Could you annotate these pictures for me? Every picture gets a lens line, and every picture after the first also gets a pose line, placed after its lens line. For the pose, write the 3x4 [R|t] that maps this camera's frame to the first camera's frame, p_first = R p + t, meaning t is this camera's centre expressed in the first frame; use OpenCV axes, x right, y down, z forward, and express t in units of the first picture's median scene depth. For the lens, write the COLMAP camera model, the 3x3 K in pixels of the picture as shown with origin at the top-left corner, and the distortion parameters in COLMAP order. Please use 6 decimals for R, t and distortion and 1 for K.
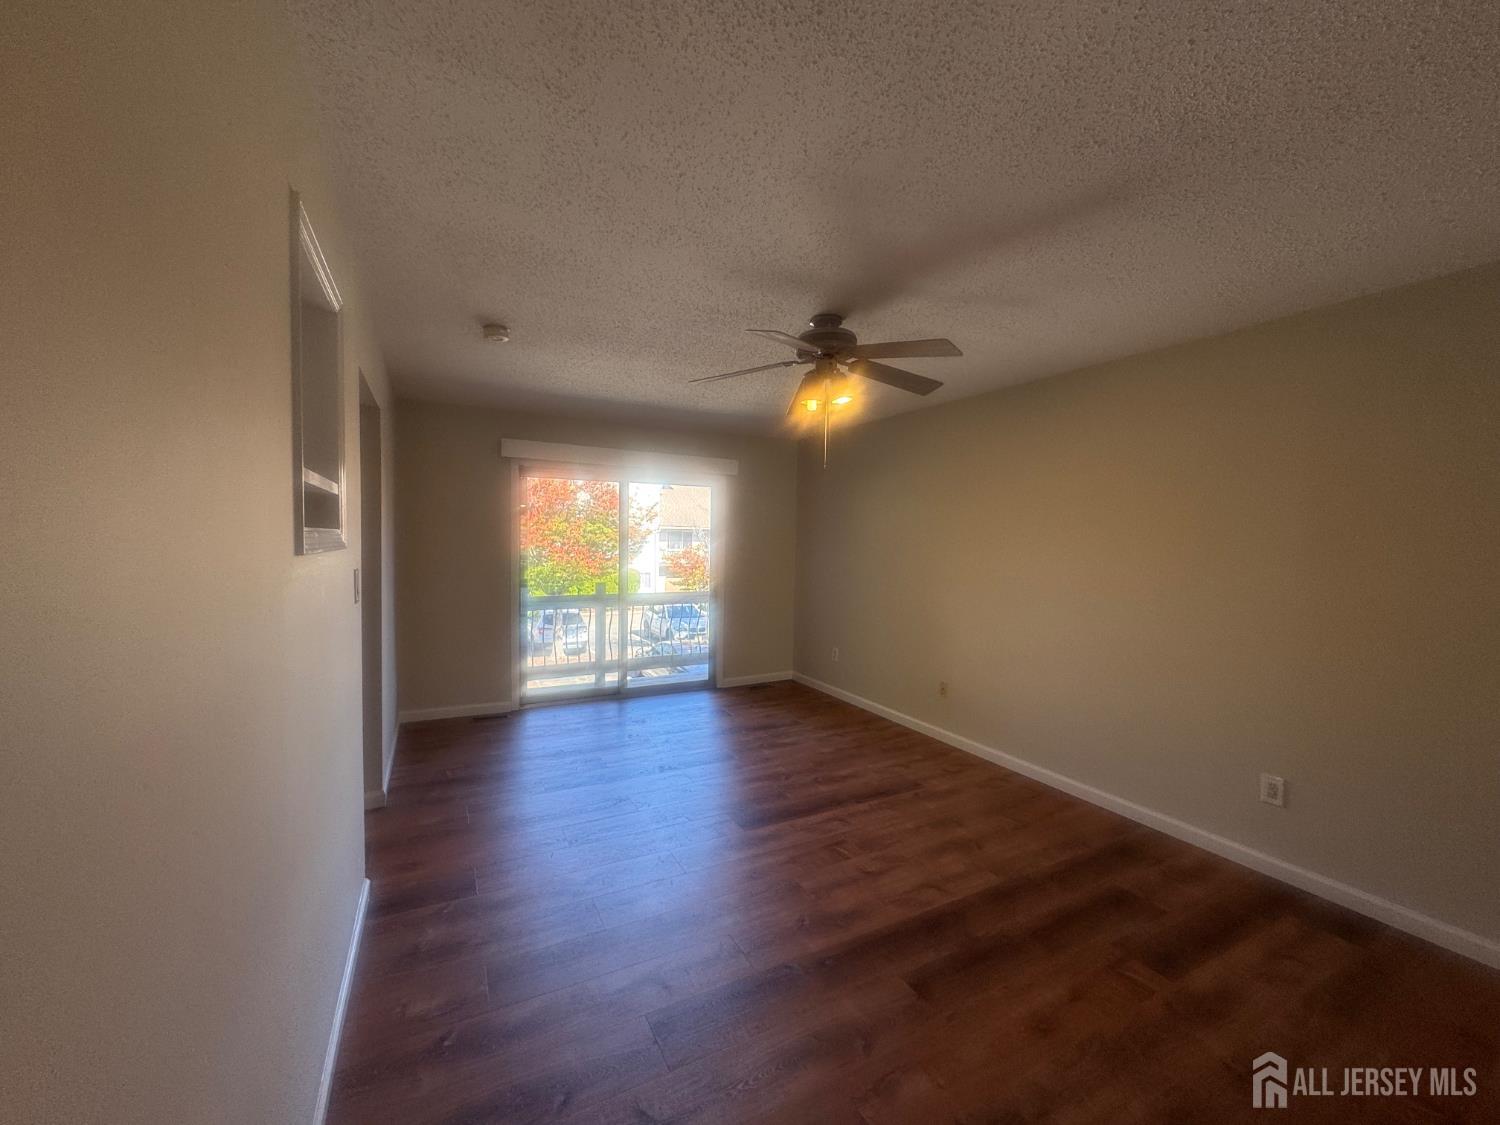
lens RADIAL K [[601.2, 0, 750.0], [0, 601.2, 562.5], [0, 0, 1]] dist [-0.001049, 0.000021]
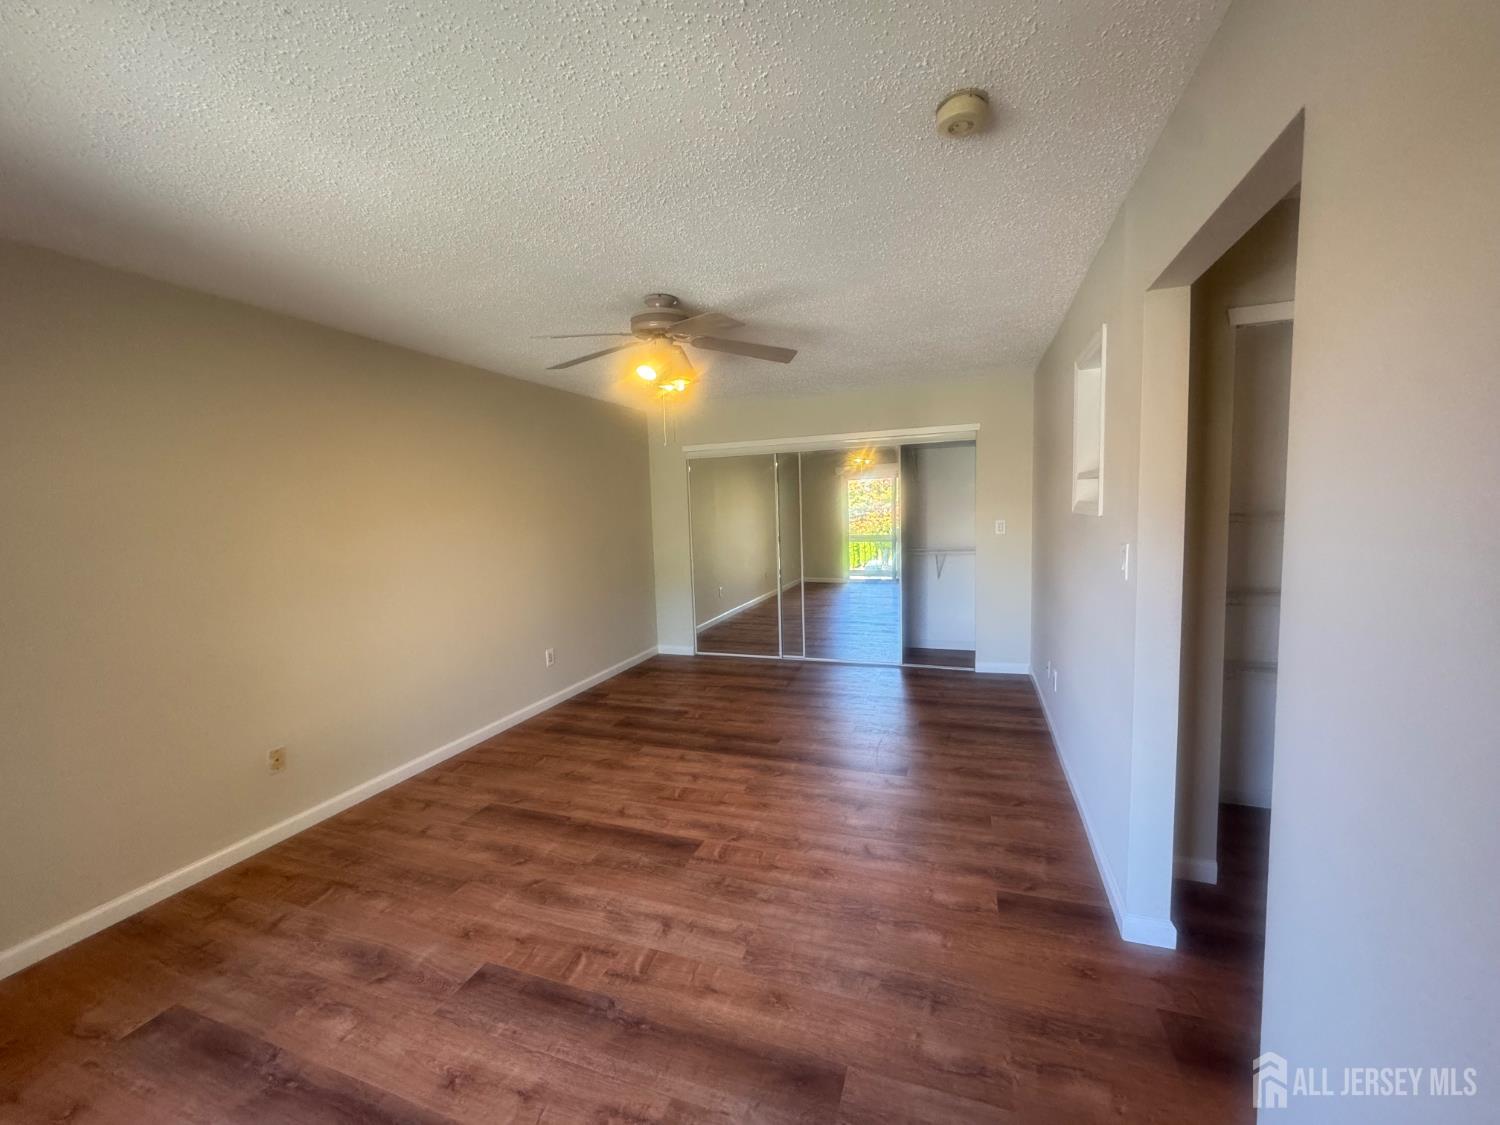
lens RADIAL K [[601.2, 0, 750.0], [0, 601.2, 562.5], [0, 0, 1]] dist [-0.001049, 0.000021]
pose [[-0.678704, -0.065332, 0.731500, -0.710157], [0.047678, 0.990015, 0.132657, -0.088423], [-0.732863, 0.124911, -0.668812, 1.546280]]
